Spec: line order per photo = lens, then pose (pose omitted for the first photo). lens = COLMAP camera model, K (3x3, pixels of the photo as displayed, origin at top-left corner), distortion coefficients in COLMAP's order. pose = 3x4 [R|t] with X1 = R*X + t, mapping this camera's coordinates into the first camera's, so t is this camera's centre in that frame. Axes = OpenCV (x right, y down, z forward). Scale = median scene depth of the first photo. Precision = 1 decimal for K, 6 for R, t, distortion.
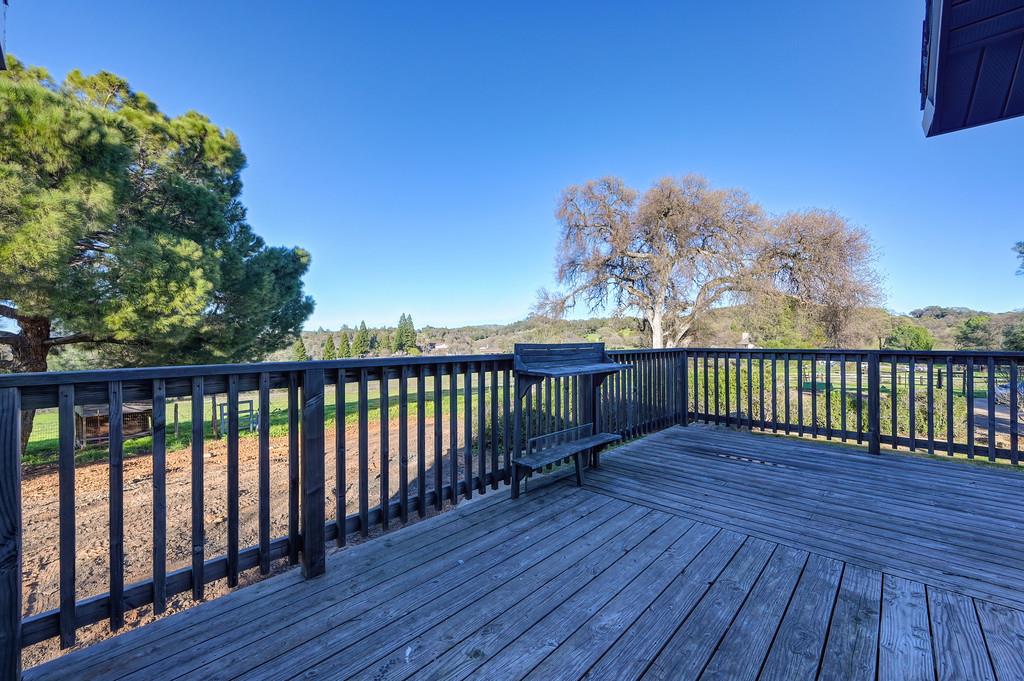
lens RADIAL K [[406.5, 0, 507.8], [0, 406.5, 337.5], [0, 0, 1]] dist [-0.001419, 0.001018]
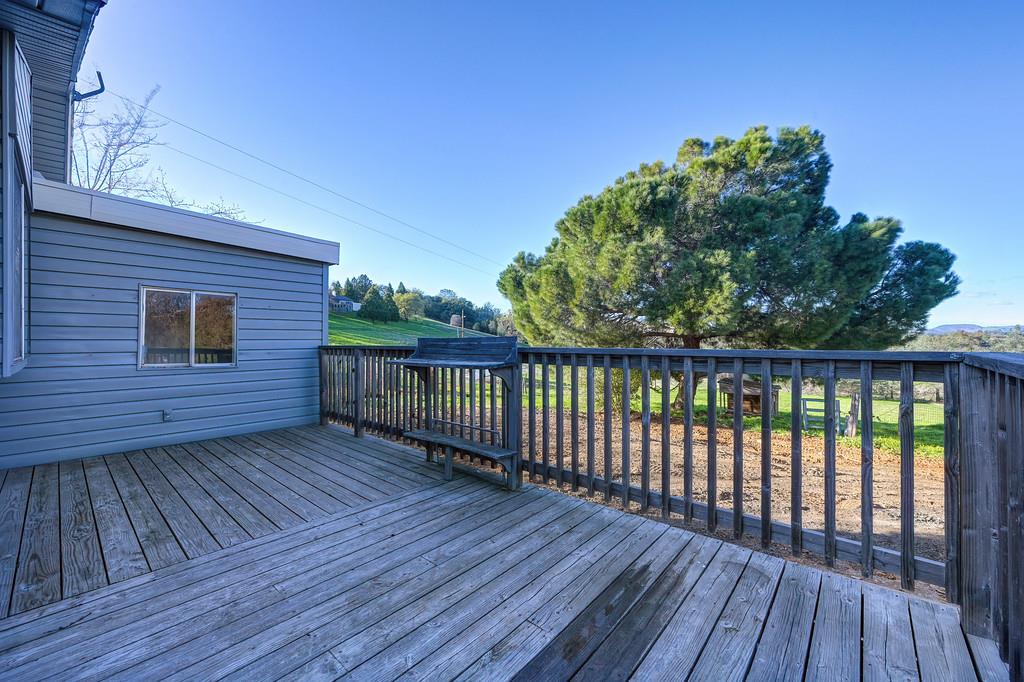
lens RADIAL K [[406.5, 0, 507.4], [0, 406.5, 338.8], [0, 0, 1]] dist [-0.001419, 0.001018]
pose [[0.031547, 0.001554, -0.999501, 0.409910], [0.014963, 0.999886, 0.002026, 0.006768], [0.999390, -0.015019, 0.031520, 0.390307]]
